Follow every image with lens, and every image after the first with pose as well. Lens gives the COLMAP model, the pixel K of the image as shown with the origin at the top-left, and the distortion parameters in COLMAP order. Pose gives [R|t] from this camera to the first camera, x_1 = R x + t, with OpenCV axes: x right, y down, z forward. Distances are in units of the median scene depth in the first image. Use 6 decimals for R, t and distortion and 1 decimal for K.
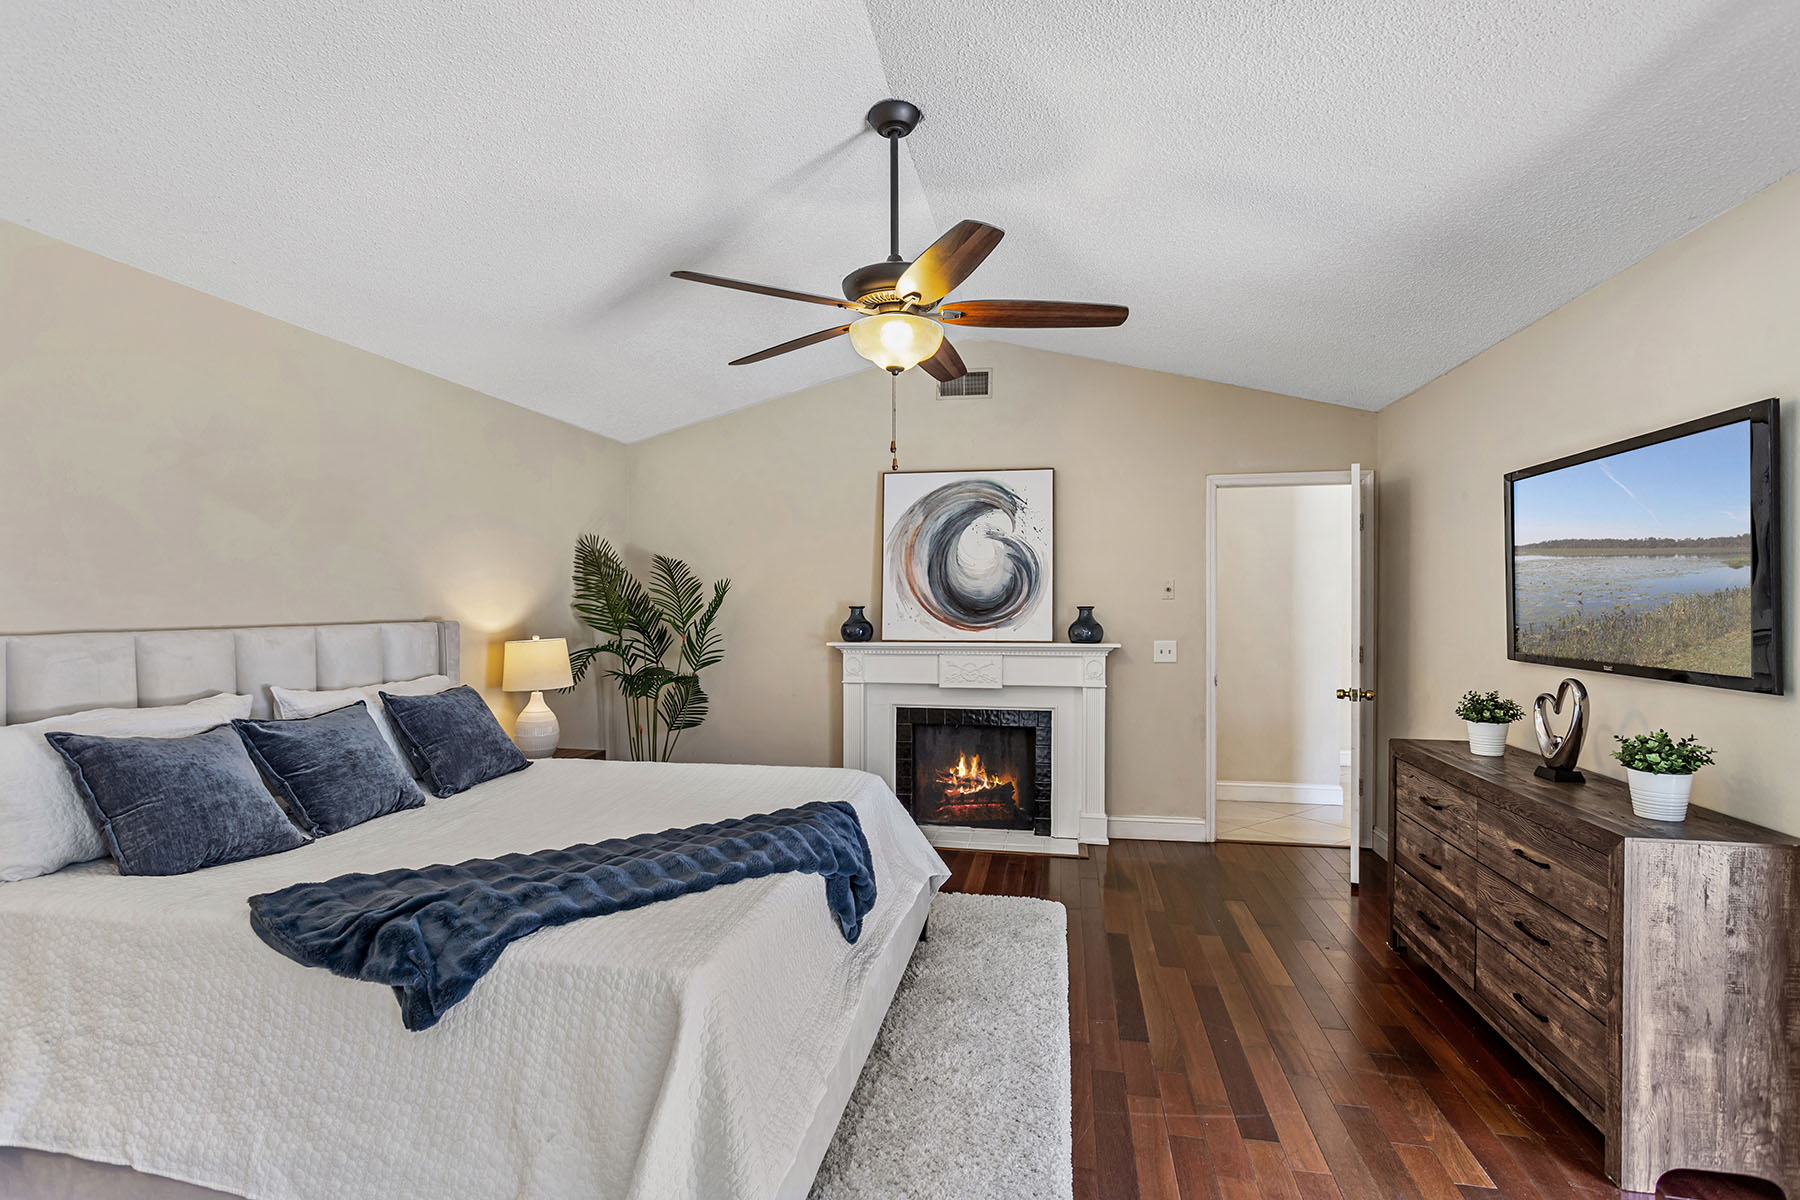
lens RADIAL K [[868.8, 0, 909.6], [0, 868.8, 604.5], [0, 0, 1]] dist [0.001450, 0.001170]
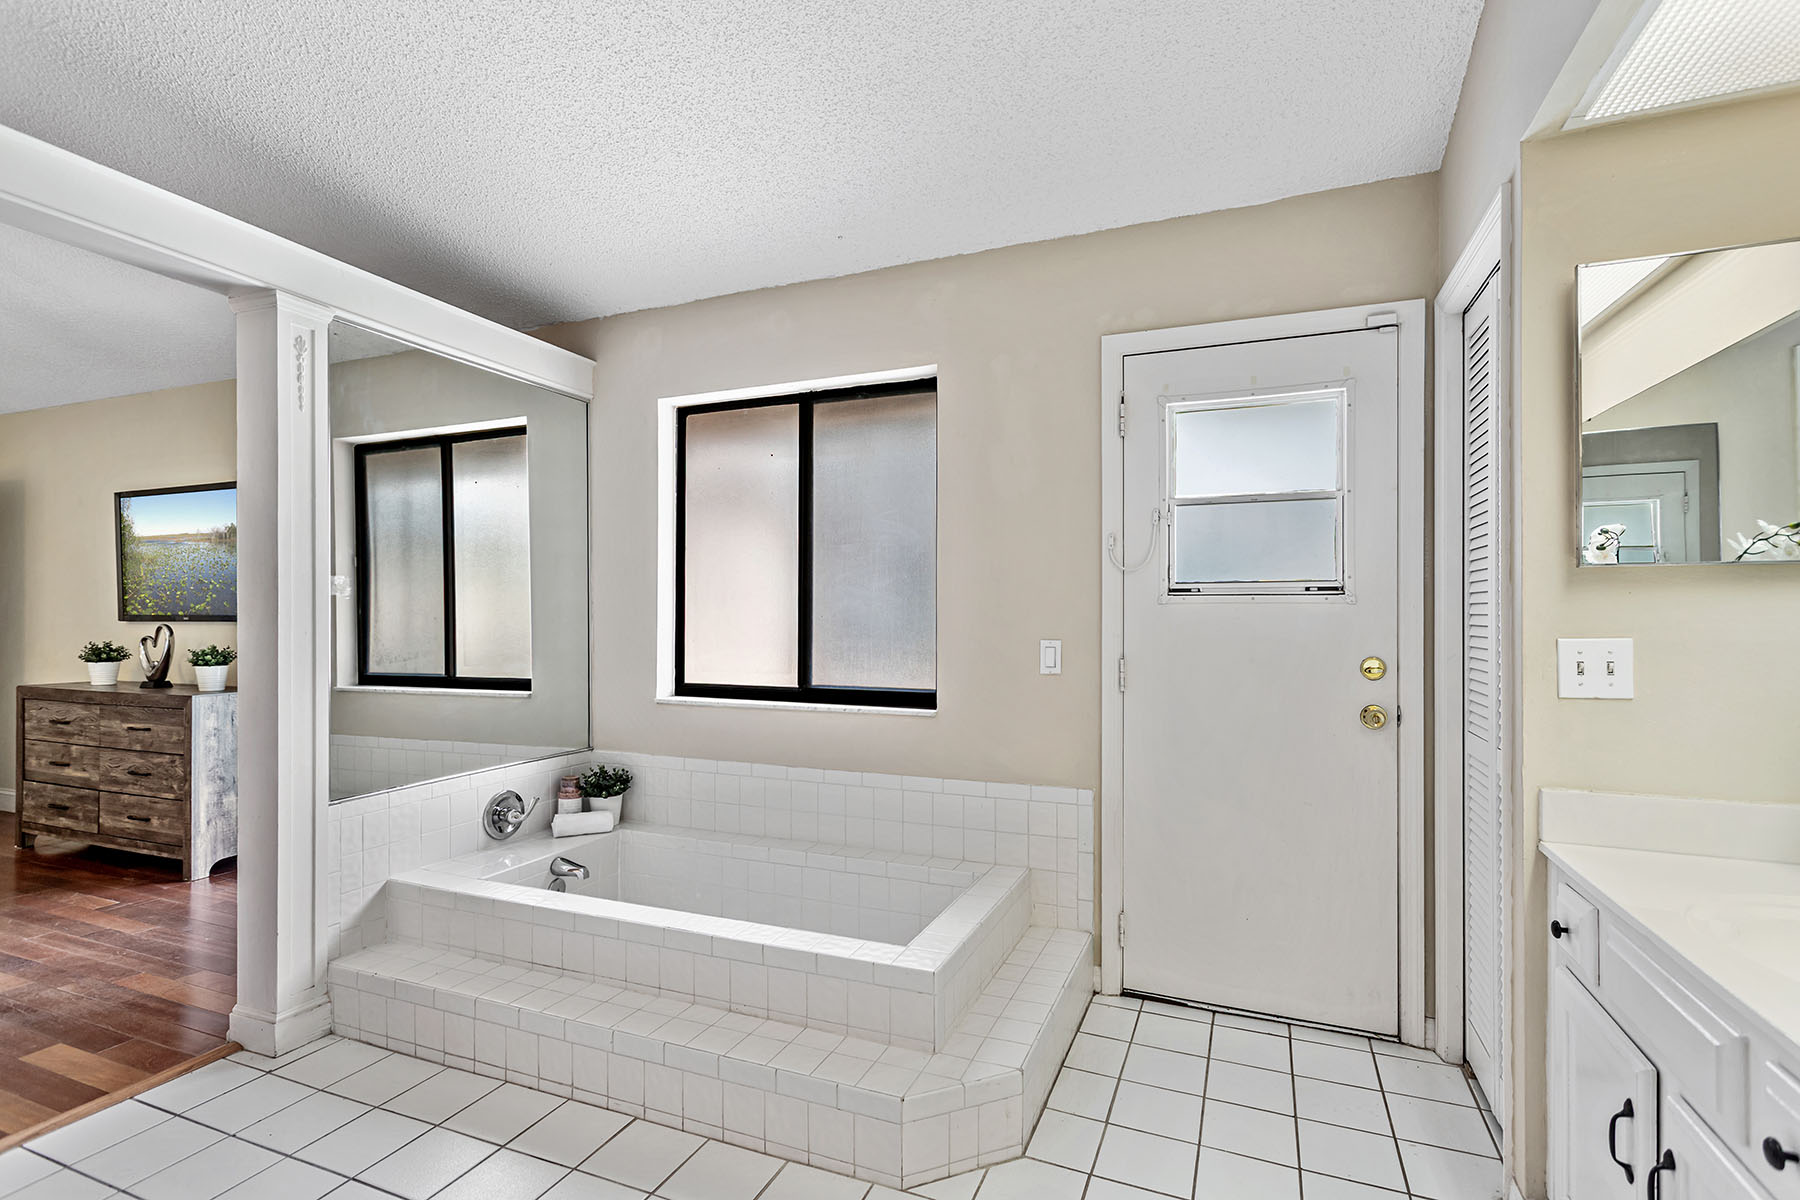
lens RADIAL K [[868.8, 0, 909.6], [0, 868.8, 604.5], [0, 0, 1]] dist [0.001450, 0.001170]
pose [[0.216087, -0.000749, 0.976374, -0.551972], [0.010511, 0.999944, -0.001559, 0.063948], [-0.976318, 0.010599, 0.216083, -0.747692]]
